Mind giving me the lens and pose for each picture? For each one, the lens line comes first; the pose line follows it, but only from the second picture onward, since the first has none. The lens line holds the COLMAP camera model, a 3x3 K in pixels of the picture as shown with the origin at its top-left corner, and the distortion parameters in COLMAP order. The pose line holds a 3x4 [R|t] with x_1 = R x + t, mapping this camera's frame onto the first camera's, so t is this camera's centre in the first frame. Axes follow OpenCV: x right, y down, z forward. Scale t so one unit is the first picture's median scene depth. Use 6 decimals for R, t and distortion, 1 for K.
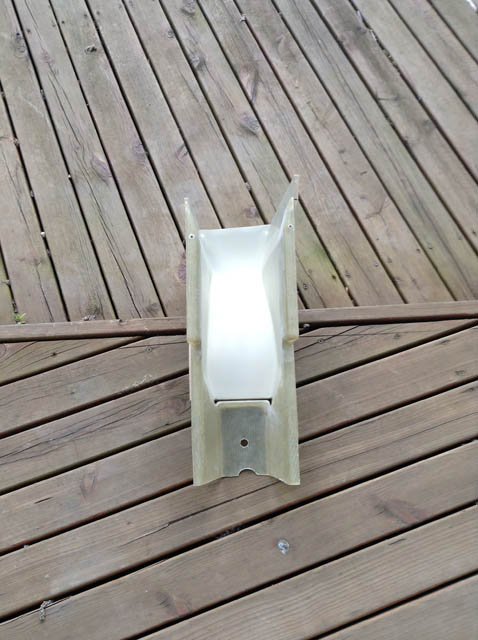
lens RADIAL K [[577.9, 0, 239.0], [0, 577.9, 320.0], [0, 0, 1]] dist [0.103013, -0.201570]
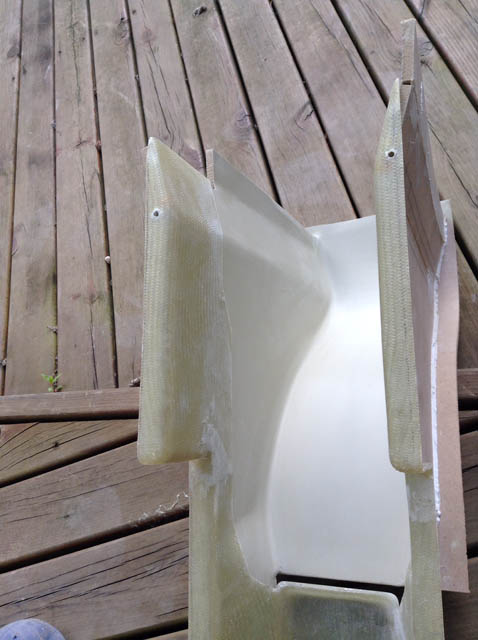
lens RADIAL K [[577.9, 0, 239.0], [0, 577.9, 320.0], [0, 0, 1]] dist [0.103013, -0.201570]
pose [[0.907046, -0.046305, -0.418477, 0.095871], [0.021505, 0.997732, -0.063789, -0.023018], [0.420481, 0.048860, 0.905985, 0.403087]]
